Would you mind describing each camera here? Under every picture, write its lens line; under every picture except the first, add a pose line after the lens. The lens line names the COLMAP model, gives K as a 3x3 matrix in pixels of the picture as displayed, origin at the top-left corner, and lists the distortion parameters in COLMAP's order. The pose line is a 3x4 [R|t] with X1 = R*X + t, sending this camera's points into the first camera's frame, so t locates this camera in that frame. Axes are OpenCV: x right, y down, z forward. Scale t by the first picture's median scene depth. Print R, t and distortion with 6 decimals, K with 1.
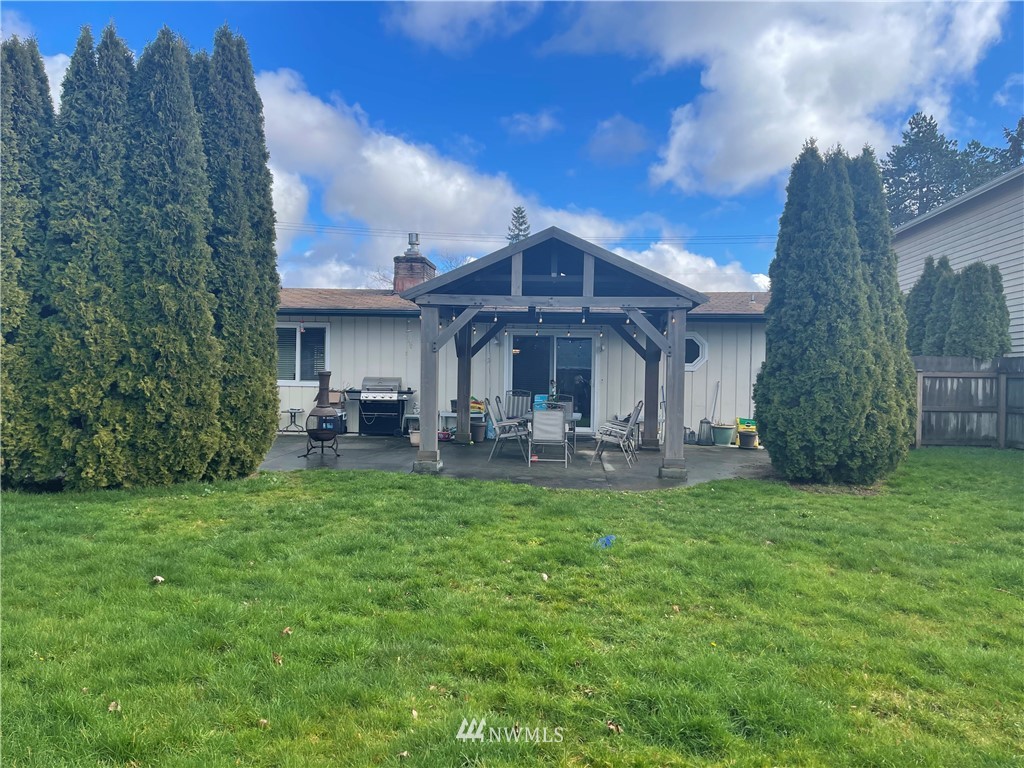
lens RADIAL K [[775.7, 0, 515.1], [0, 775.7, 385.0], [0, 0, 1]] dist [0.066859, -0.095474]
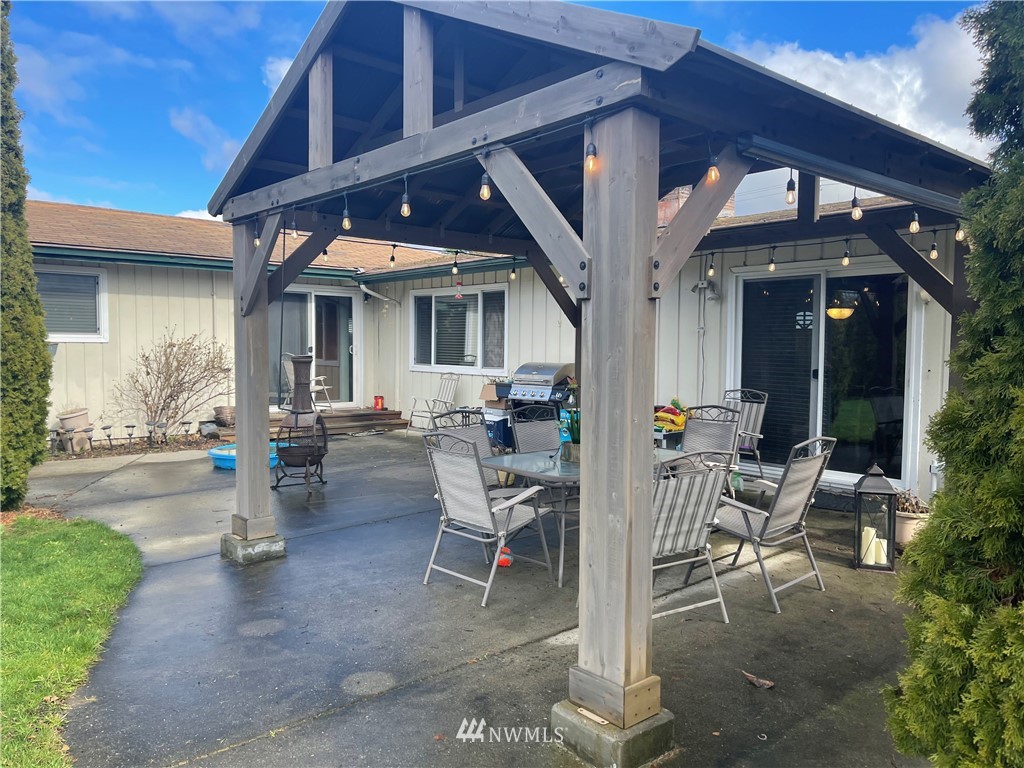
lens RADIAL K [[775.7, 0, 521.8], [0, 775.7, 388.1], [0, 0, 1]] dist [0.066859, -0.095474]
pose [[0.708750, 0.026661, -0.704955, 0.427420], [-0.005076, 0.999452, 0.032696, -0.016850], [0.705441, -0.019595, 0.708498, 0.903176]]
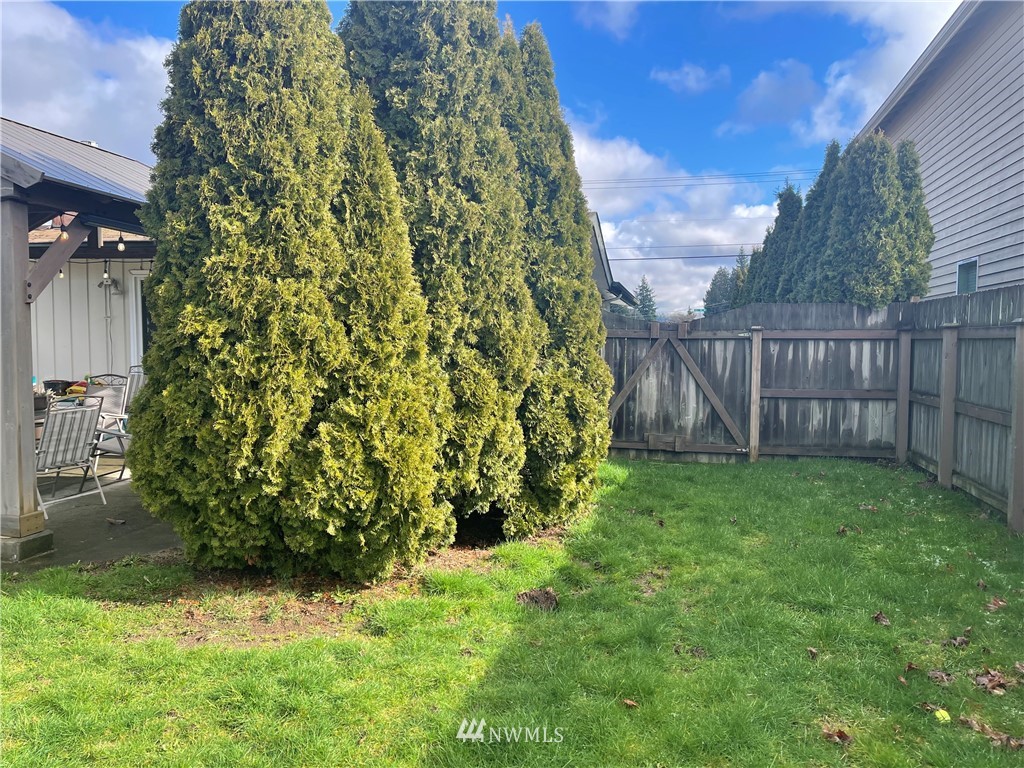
lens RADIAL K [[775.7, 0, 518.3], [0, 775.7, 388.0], [0, 0, 1]] dist [0.066859, -0.095474]
pose [[0.991743, -0.001352, -0.128236, 0.665679], [0.007694, 0.998770, 0.048975, -0.006506], [0.128012, -0.049558, 0.990534, 0.644044]]
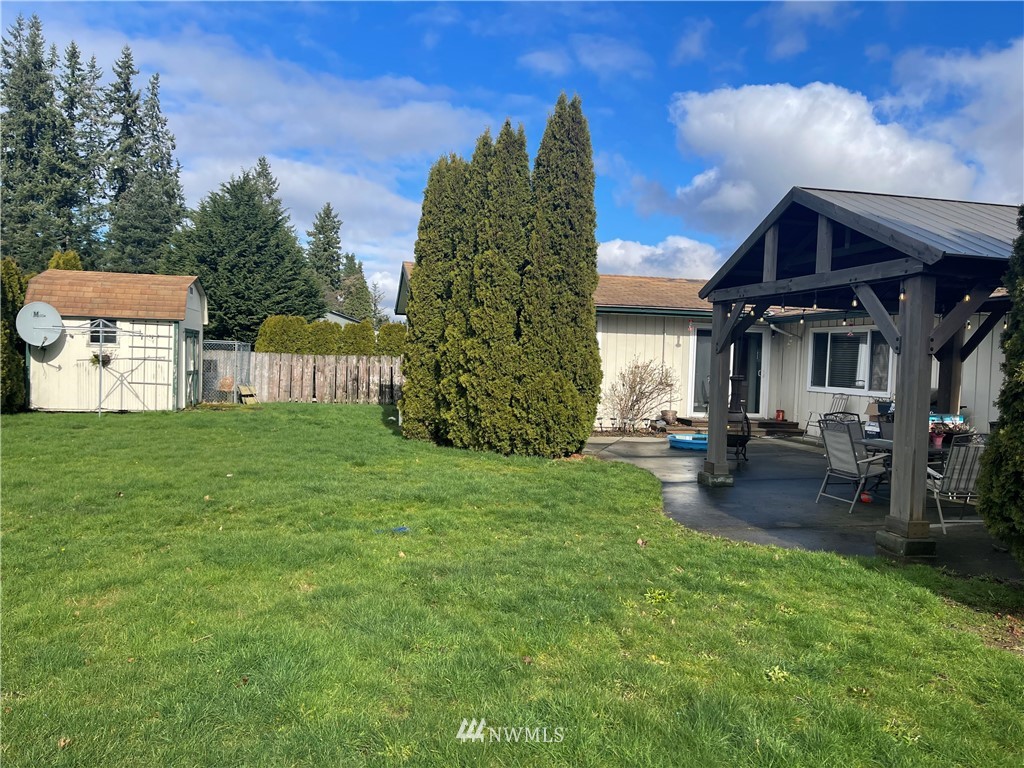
lens RADIAL K [[775.7, 0, 509.3], [0, 775.7, 379.8], [0, 0, 1]] dist [0.066859, -0.095474]
pose [[0.282787, 0.015859, -0.959052, 0.816527], [-0.041628, 0.999124, 0.004247, -0.006597], [0.958279, 0.038722, 0.283200, 0.595249]]
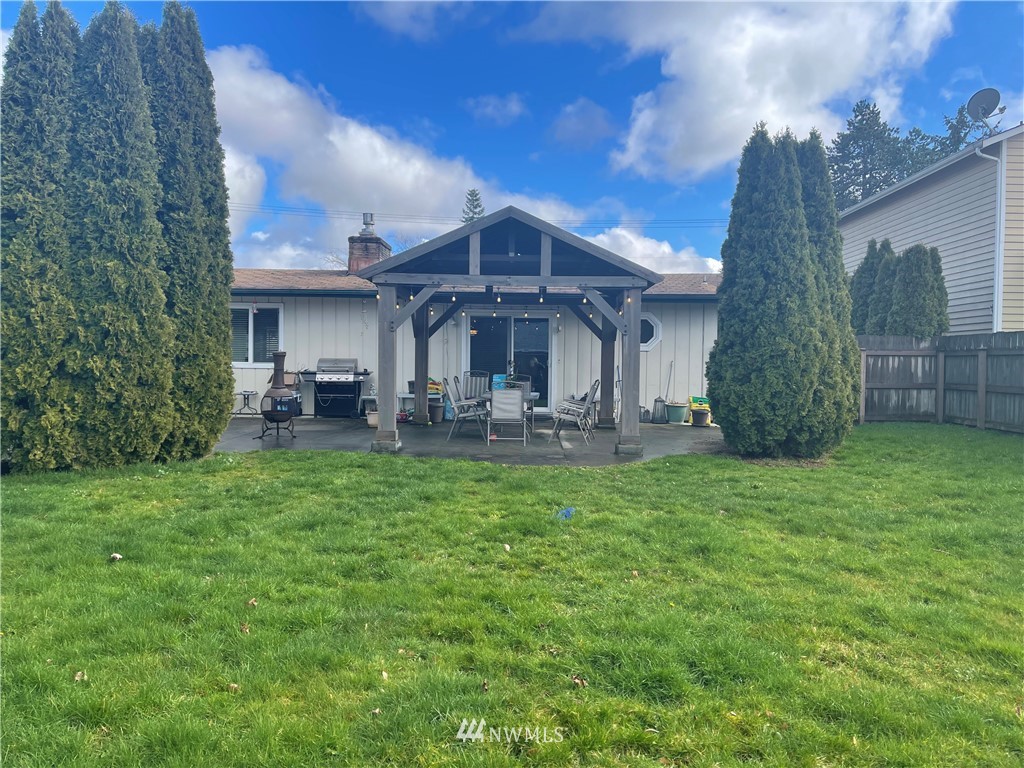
lens RADIAL K [[775.7, 0, 519.6], [0, 775.7, 379.2], [0, 0, 1]] dist [0.066859, -0.095474]
pose [[0.997988, -0.006473, 0.063068, -0.004914], [0.005631, 0.999893, 0.013511, 0.007356], [-0.063149, -0.013129, 0.997918, -0.007627]]
